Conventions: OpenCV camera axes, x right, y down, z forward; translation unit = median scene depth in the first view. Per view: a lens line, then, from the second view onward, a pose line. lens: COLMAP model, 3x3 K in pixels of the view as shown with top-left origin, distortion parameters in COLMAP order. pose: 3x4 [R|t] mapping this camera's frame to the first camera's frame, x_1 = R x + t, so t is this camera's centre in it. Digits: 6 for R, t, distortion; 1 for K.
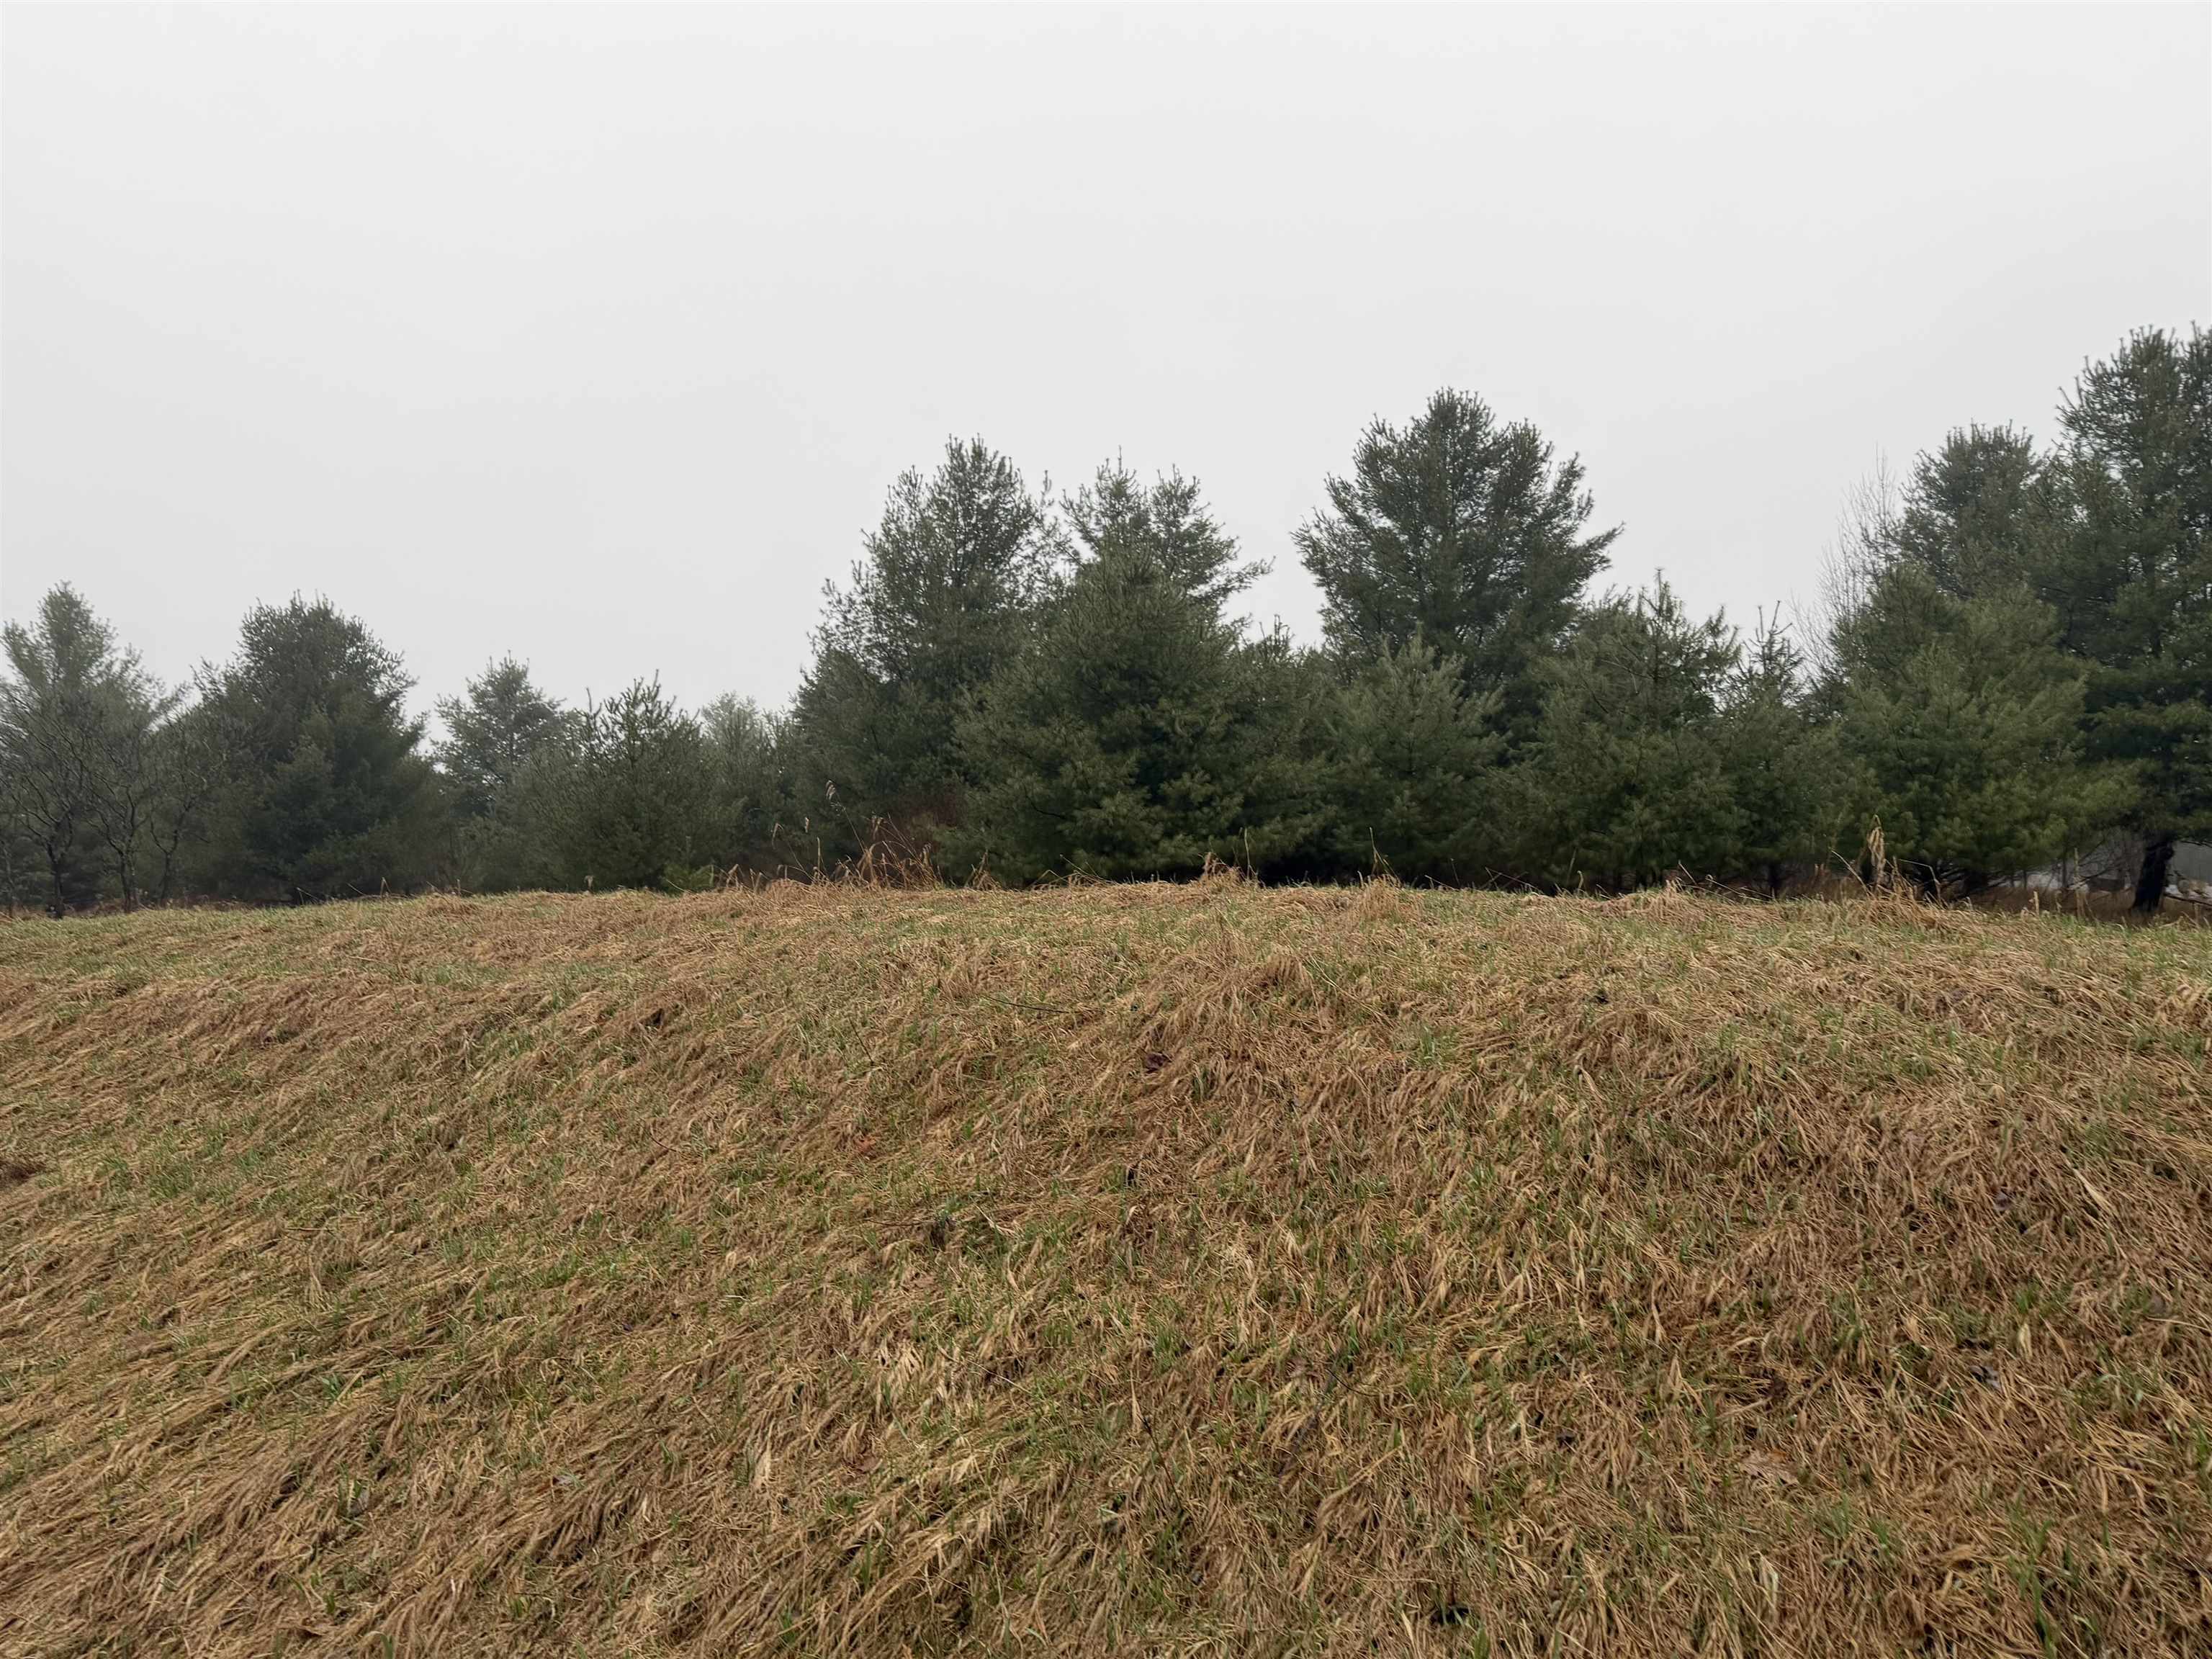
lens RADIAL K [[1593.9, 0, 1099.4], [0, 1593.9, 814.7], [0, 0, 1]] dist [0.074452, -0.089486]
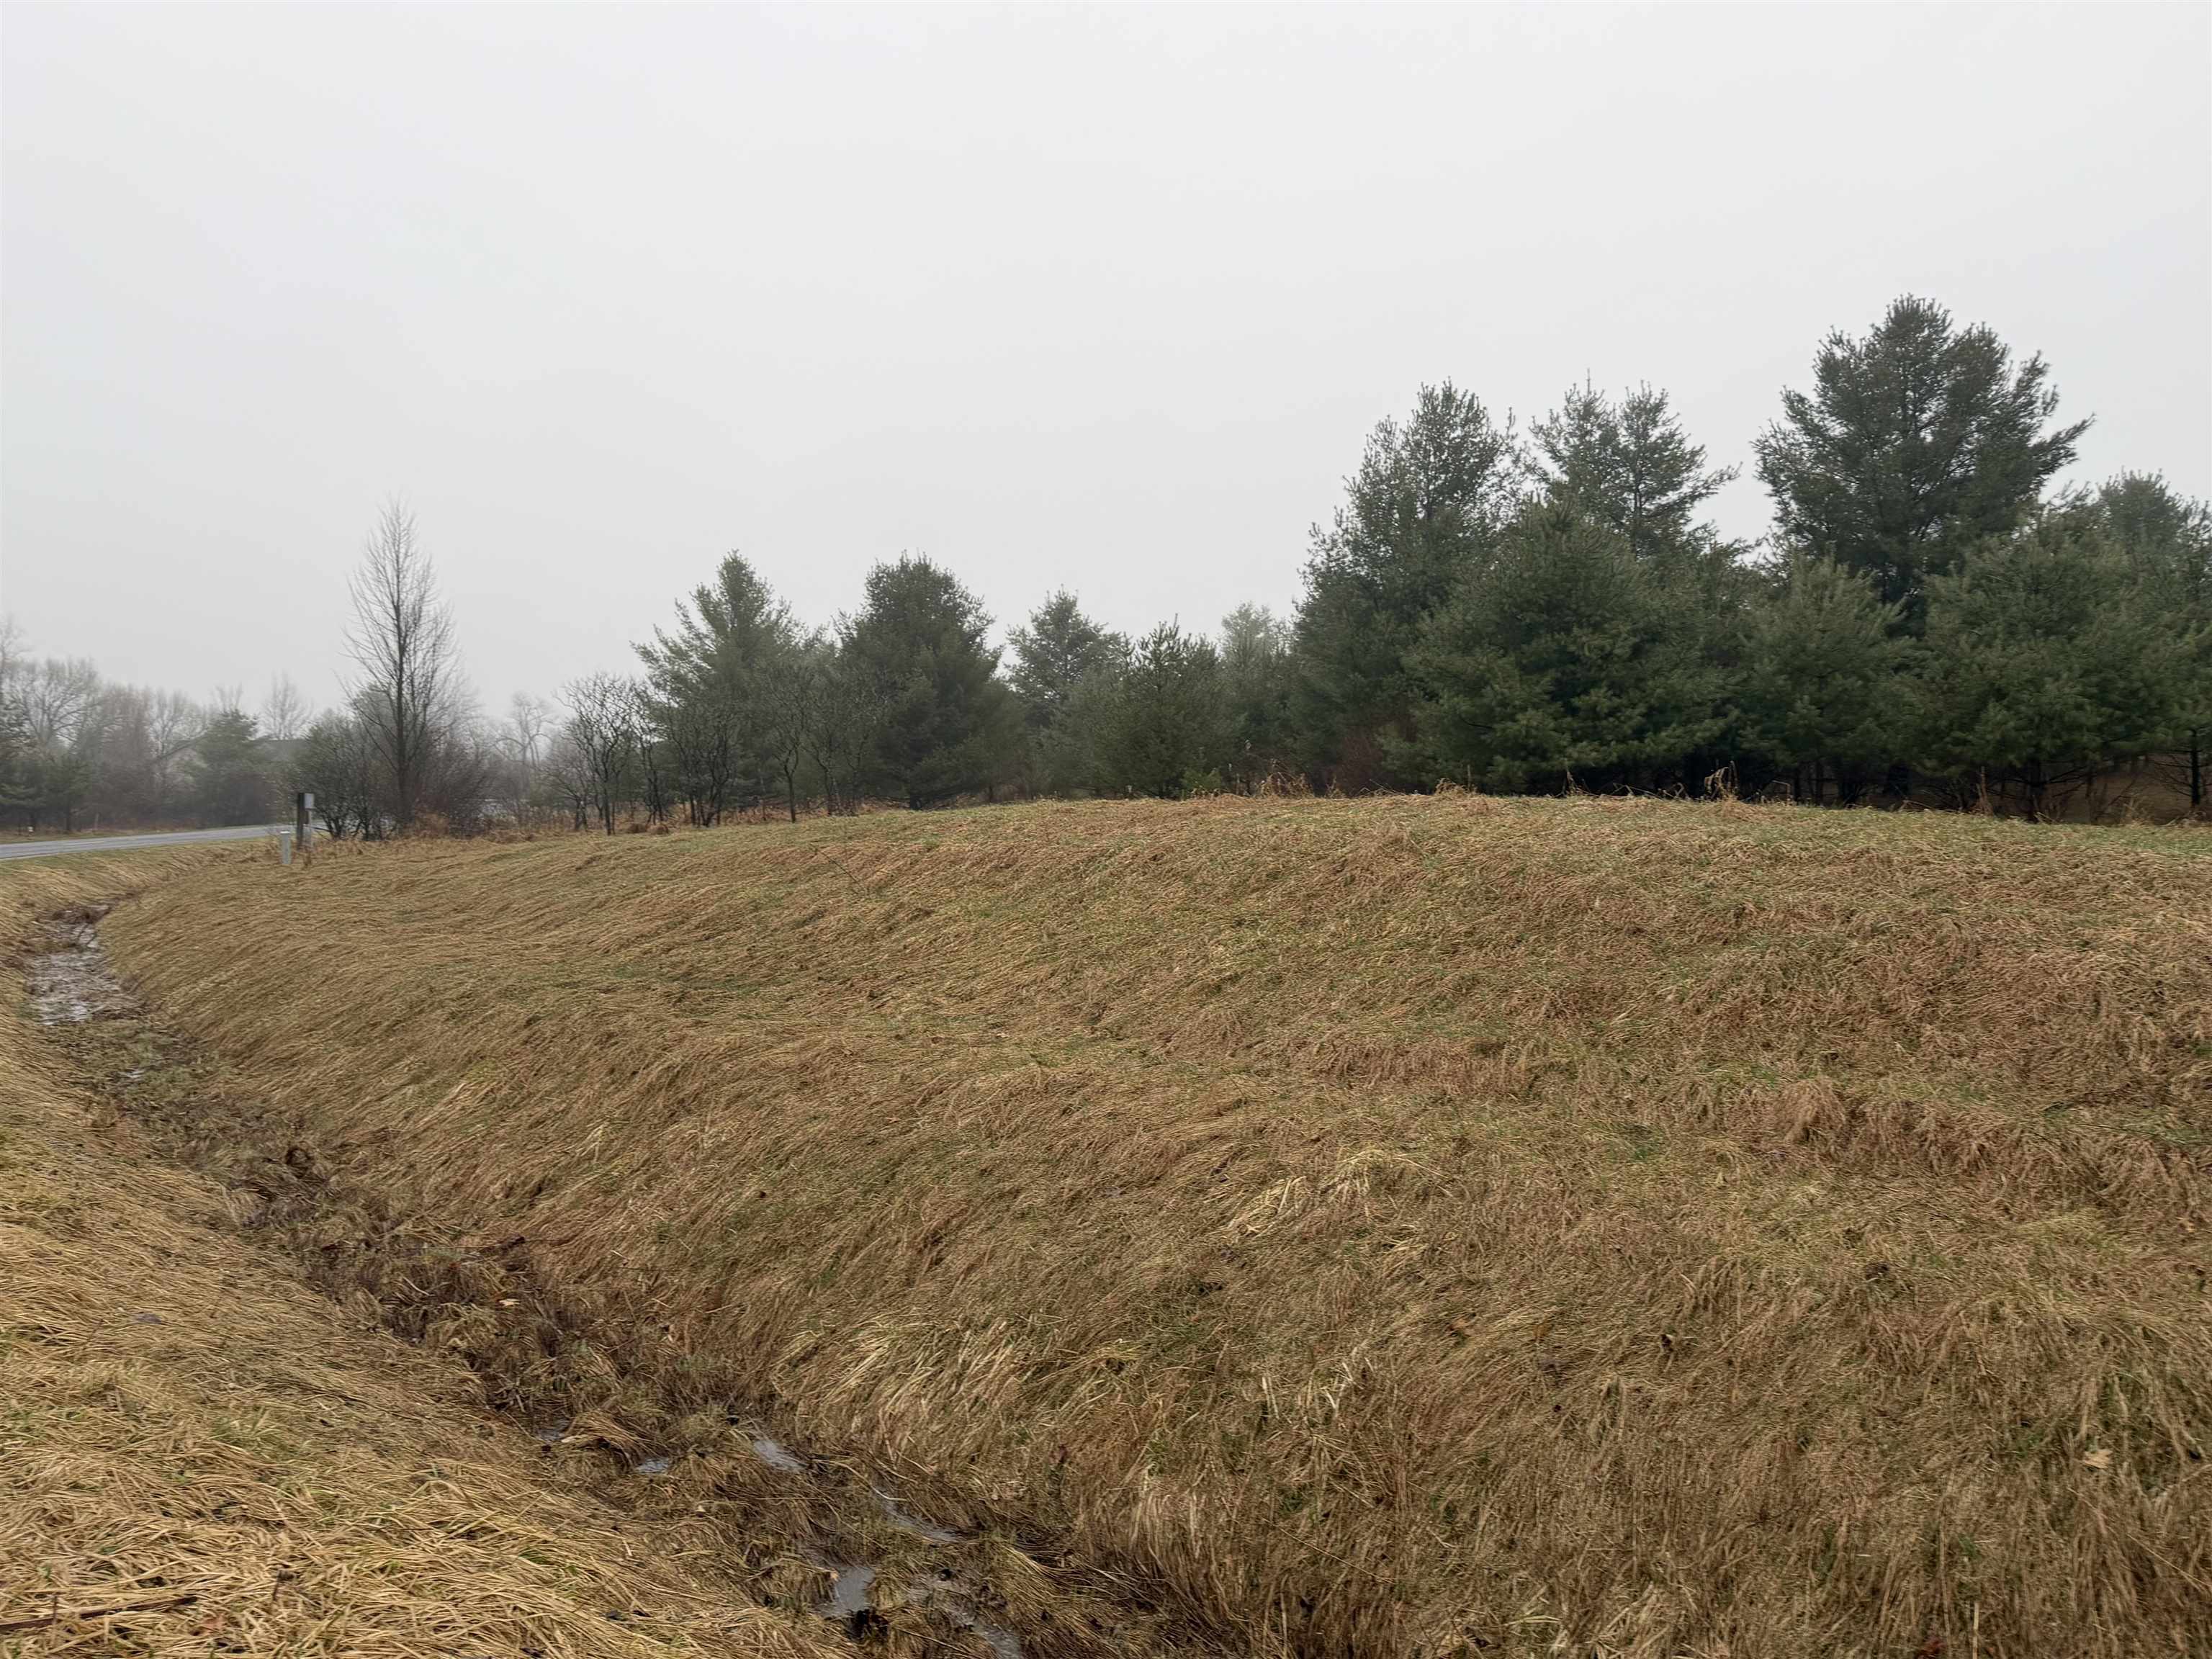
lens RADIAL K [[1593.9, 0, 1097.3], [0, 1593.9, 836.1], [0, 0, 1]] dist [0.074452, -0.089486]
pose [[0.946060, -0.003018, -0.323979, 0.059272], [0.029649, 0.996567, 0.077295, -0.013154], [0.322633, -0.082732, 0.942901, -0.182025]]
